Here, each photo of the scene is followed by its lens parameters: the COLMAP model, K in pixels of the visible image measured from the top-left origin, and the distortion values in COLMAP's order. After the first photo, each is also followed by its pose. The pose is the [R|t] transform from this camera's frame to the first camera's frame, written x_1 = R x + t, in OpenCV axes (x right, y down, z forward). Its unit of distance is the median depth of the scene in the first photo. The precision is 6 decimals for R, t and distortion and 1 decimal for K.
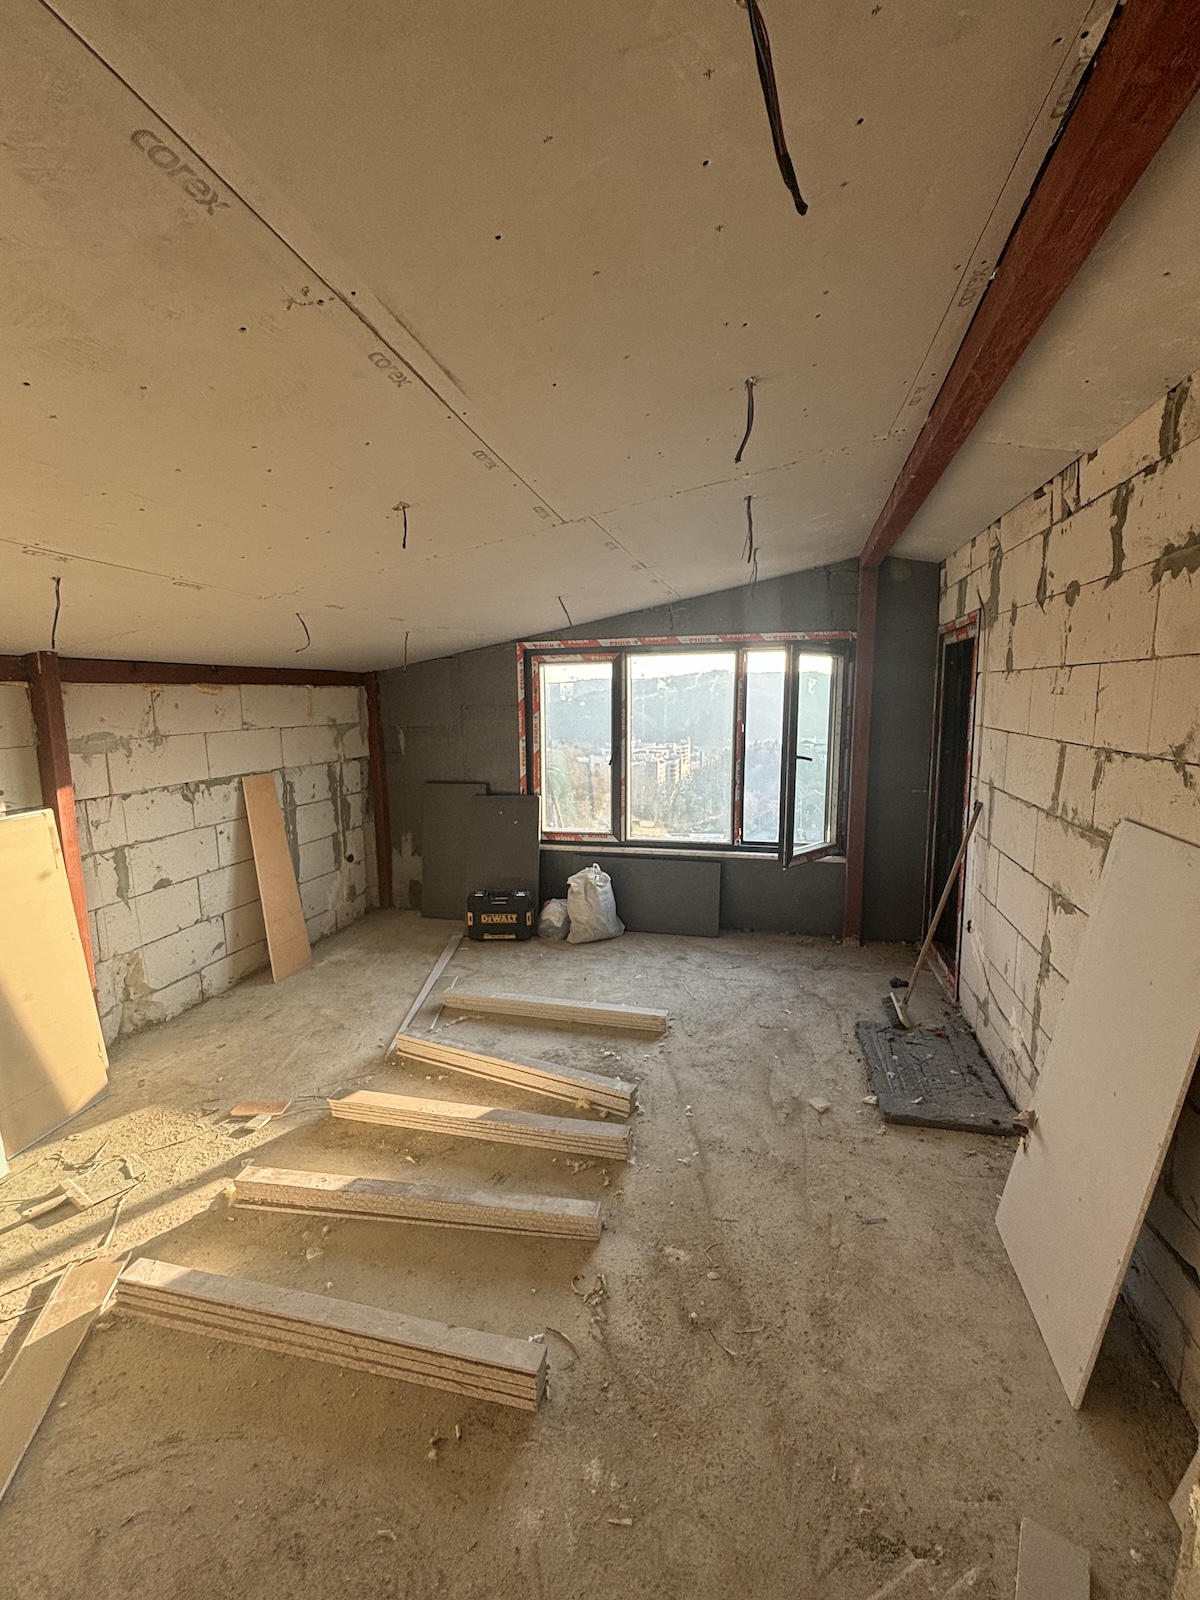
lens RADIAL K [[704.7, 0, 603.5], [0, 704.7, 802.4], [0, 0, 1]] dist [0.000300, 0.000024]
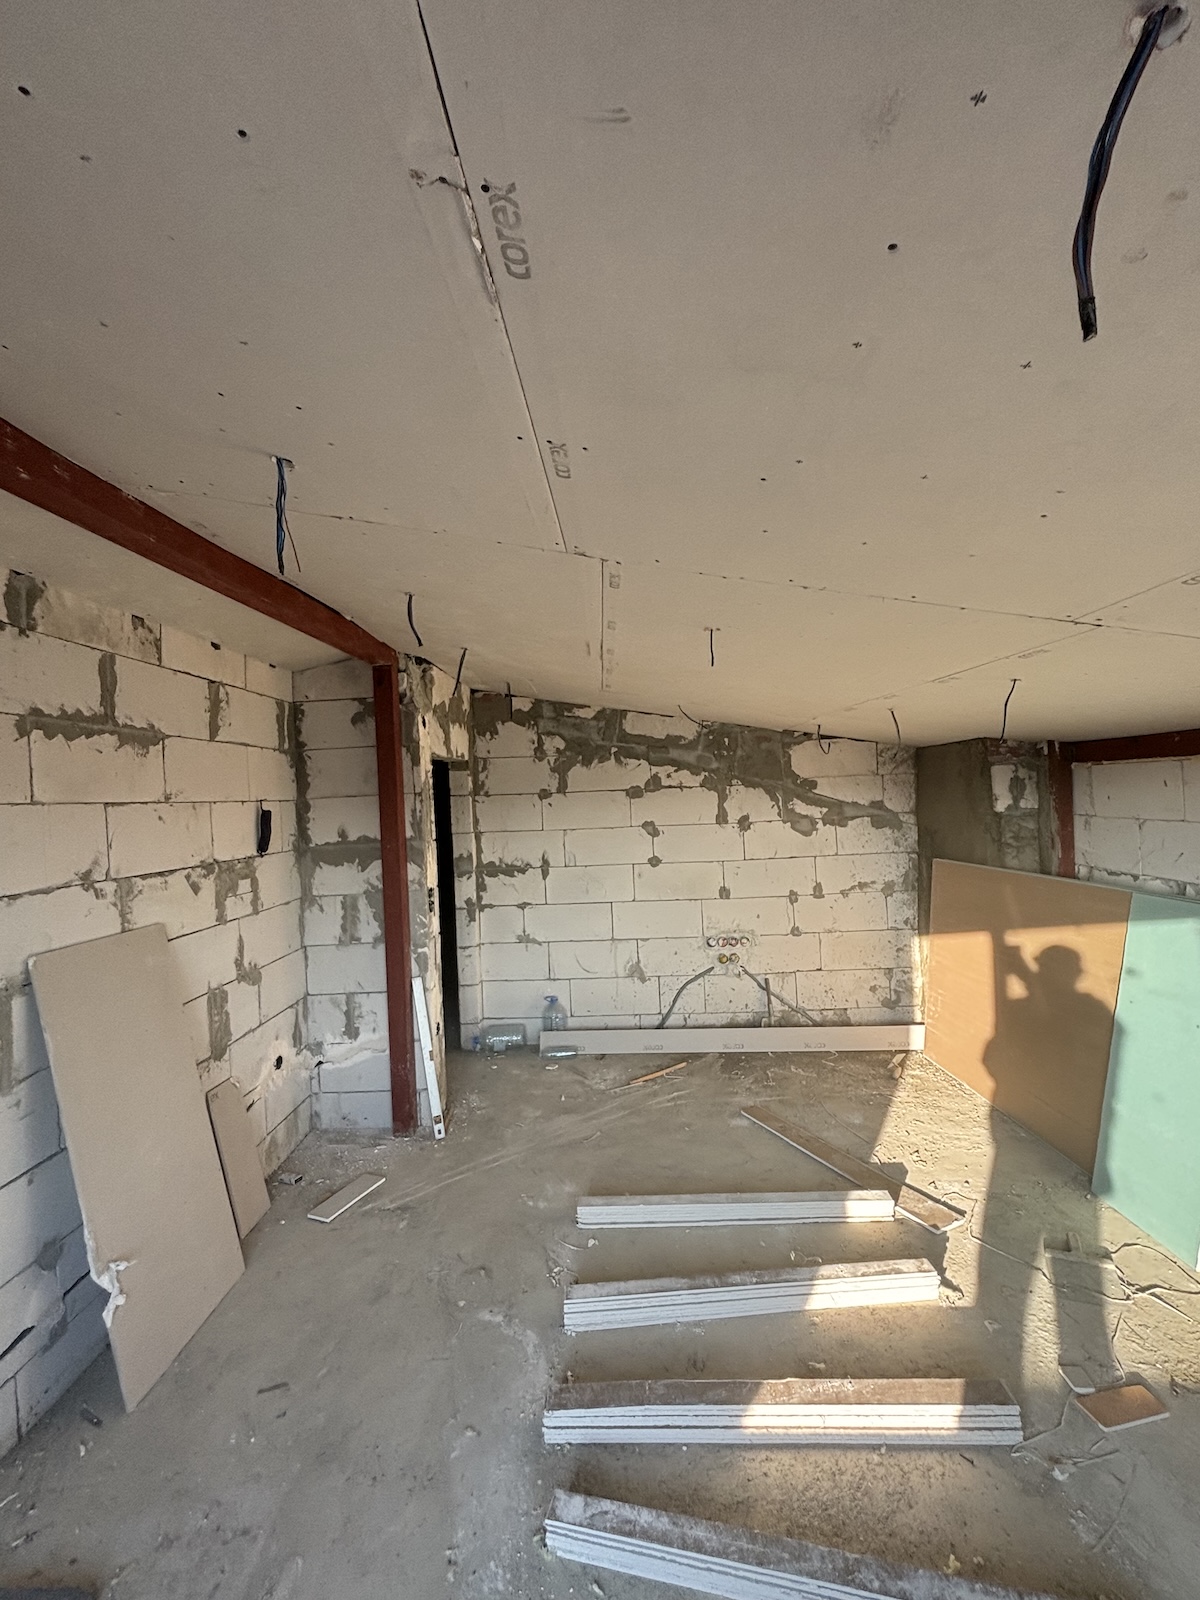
lens RADIAL K [[704.7, 0, 601.2], [0, 704.7, 801.5], [0, 0, 1]] dist [0.000300, 0.000024]
pose [[-0.975099, 0.057637, -0.214149, 0.147029], [0.025068, 0.988094, 0.151796, -0.357460], [0.220348, 0.142647, -0.964934, 2.292370]]
